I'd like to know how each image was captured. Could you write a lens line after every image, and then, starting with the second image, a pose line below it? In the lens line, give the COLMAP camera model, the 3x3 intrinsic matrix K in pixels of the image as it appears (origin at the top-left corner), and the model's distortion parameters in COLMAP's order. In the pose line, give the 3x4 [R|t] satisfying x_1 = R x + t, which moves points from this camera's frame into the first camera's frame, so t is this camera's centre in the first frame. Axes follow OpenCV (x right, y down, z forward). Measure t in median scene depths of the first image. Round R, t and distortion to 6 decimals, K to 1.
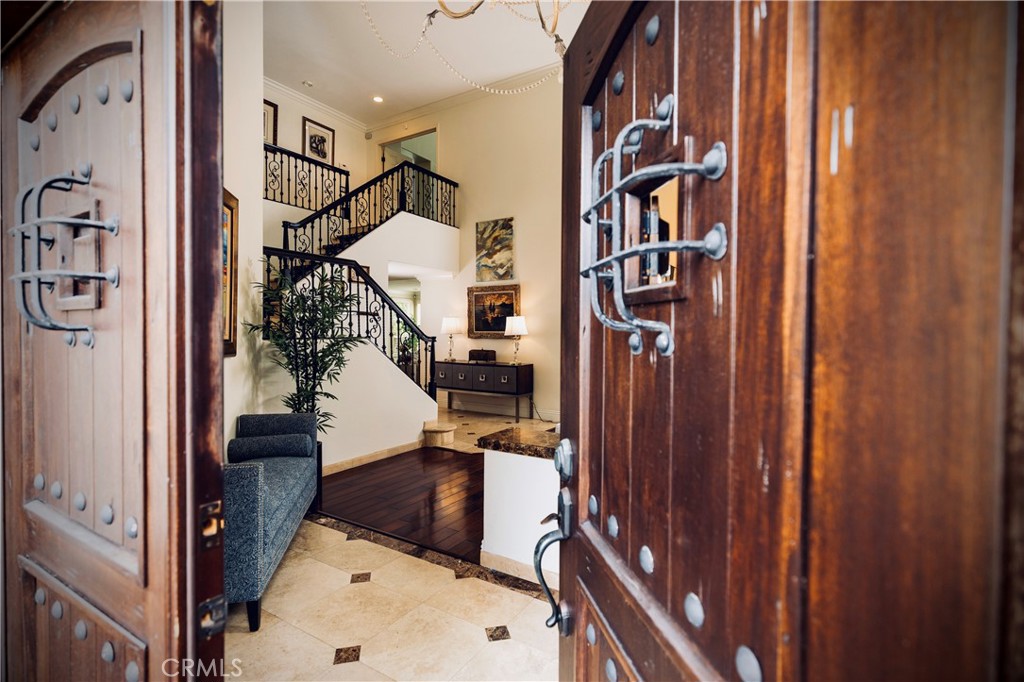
lens RADIAL K [[465.9, 0, 523.3], [0, 465.9, 339.5], [0, 0, 1]] dist [0.000016, 0.000002]
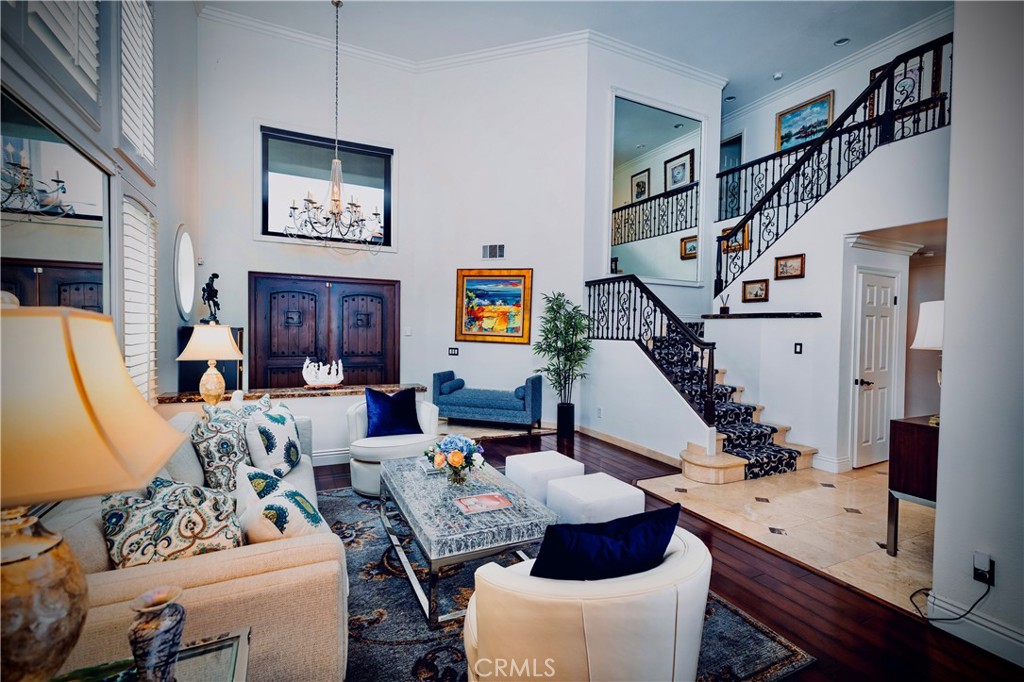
lens RADIAL K [[465.9, 0, 523.3], [0, 465.9, 339.5], [0, 0, 1]] dist [0.000016, 0.000002]
pose [[-0.542302, 0.007441, -0.840151, 0.761714], [-0.030296, 0.999137, 0.028405, -0.027641], [0.839638, 0.040857, -0.541608, 1.352456]]
